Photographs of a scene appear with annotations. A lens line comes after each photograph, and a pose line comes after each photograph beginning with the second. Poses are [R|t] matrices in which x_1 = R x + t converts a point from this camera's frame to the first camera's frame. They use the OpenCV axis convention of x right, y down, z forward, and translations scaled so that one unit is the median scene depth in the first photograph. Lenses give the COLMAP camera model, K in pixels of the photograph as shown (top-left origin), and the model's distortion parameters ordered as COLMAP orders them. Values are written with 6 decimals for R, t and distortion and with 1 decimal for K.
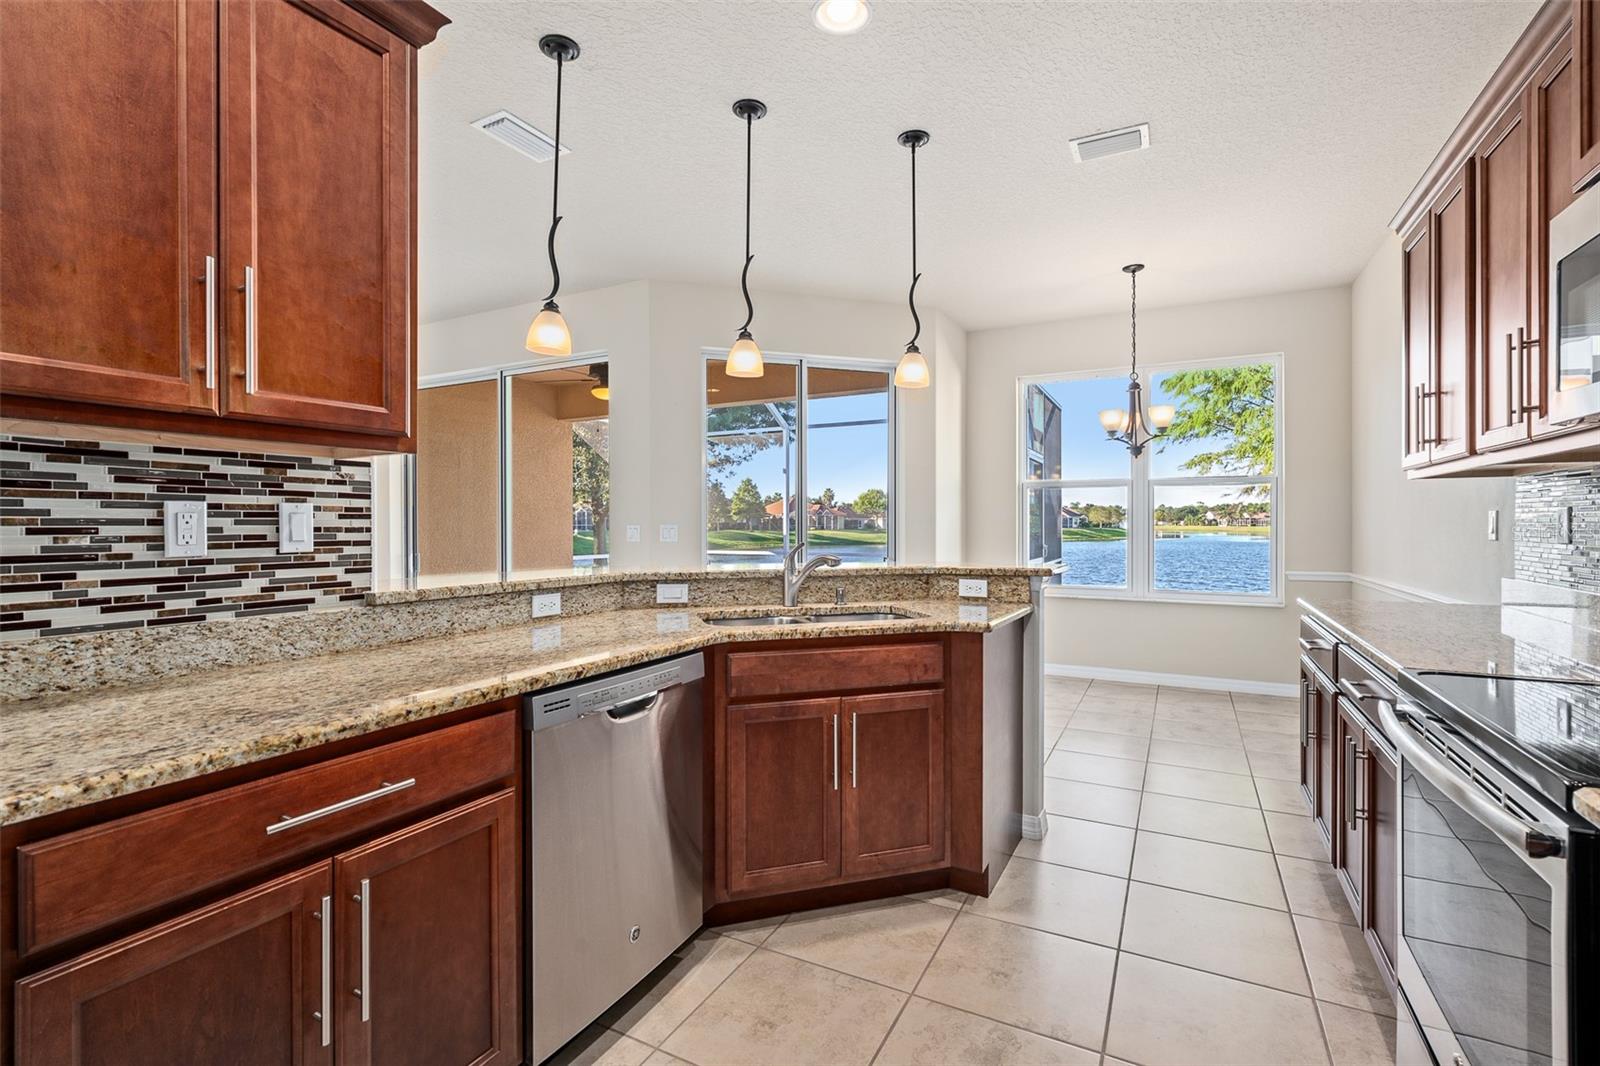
lens RADIAL K [[728.2, 0, 799.5], [0, 728.2, 527.0], [0, 0, 1]] dist [-0.002511, 0.000672]
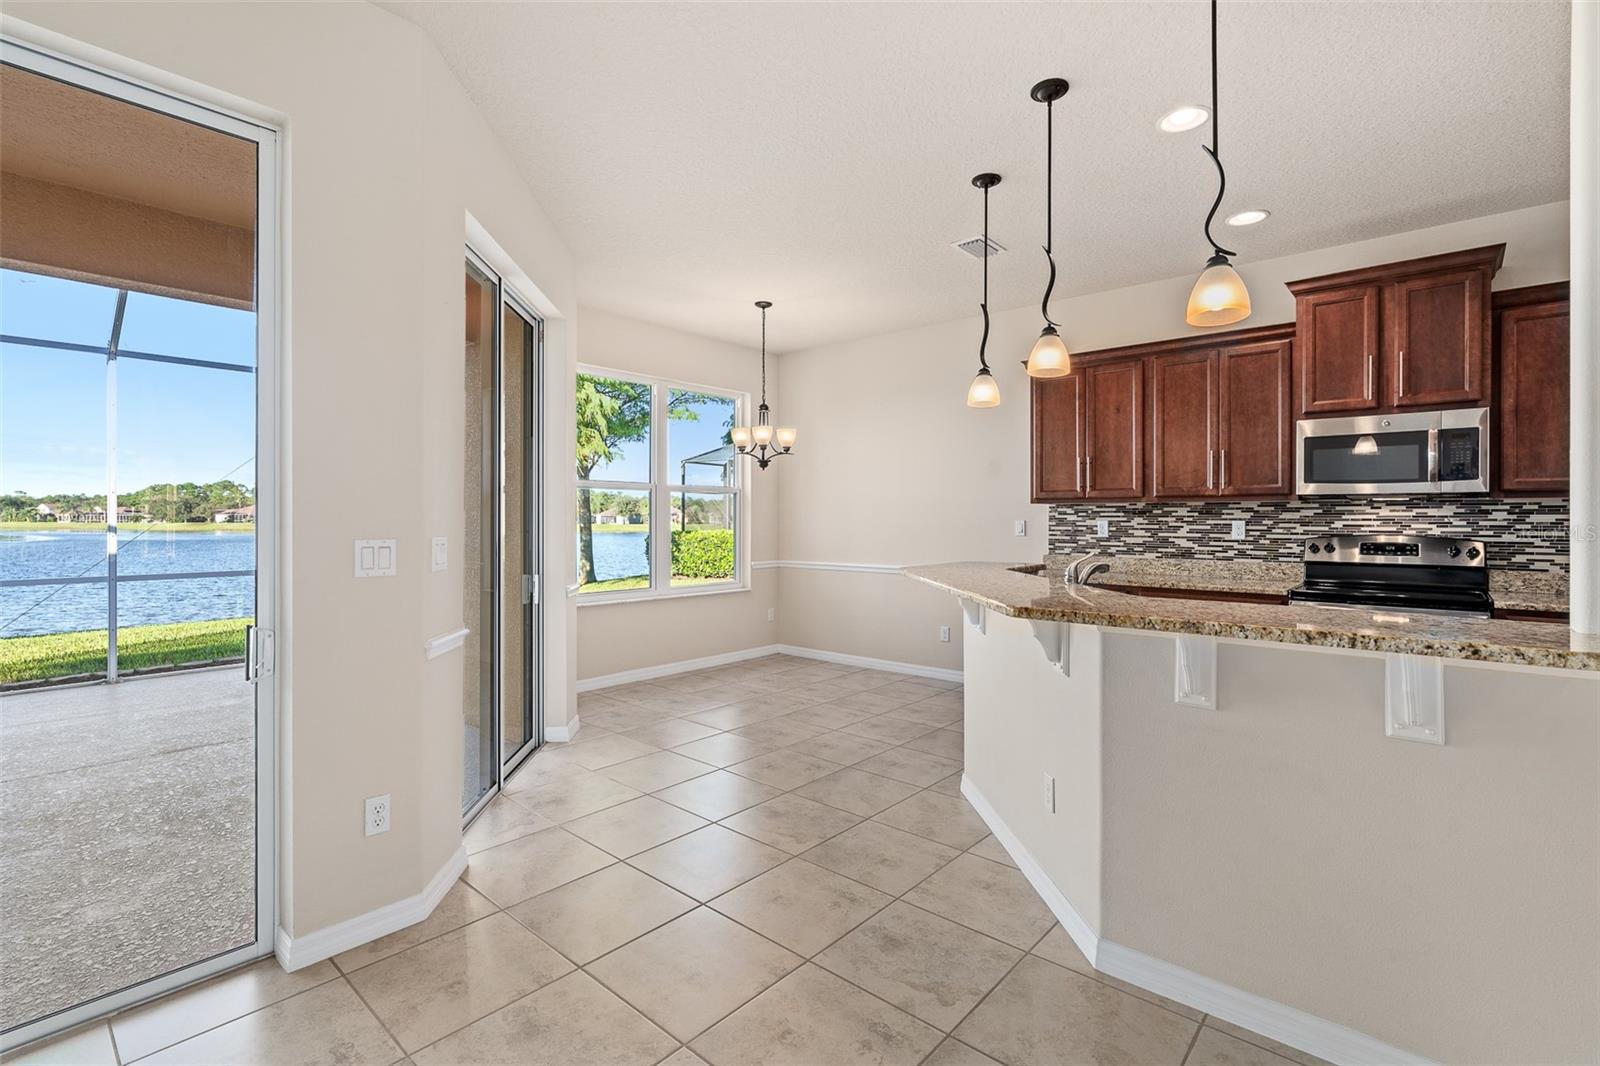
lens RADIAL K [[732.1, 0, 805.0], [0, 732.1, 521.4], [0, 0, 1]] dist [0.000235, 0.000429]
pose [[0.232357, -0.000802, 0.972630, -1.178147], [0.002539, 0.999997, 0.000218, -0.023921], [-0.972627, 0.002418, 0.232358, 1.213372]]
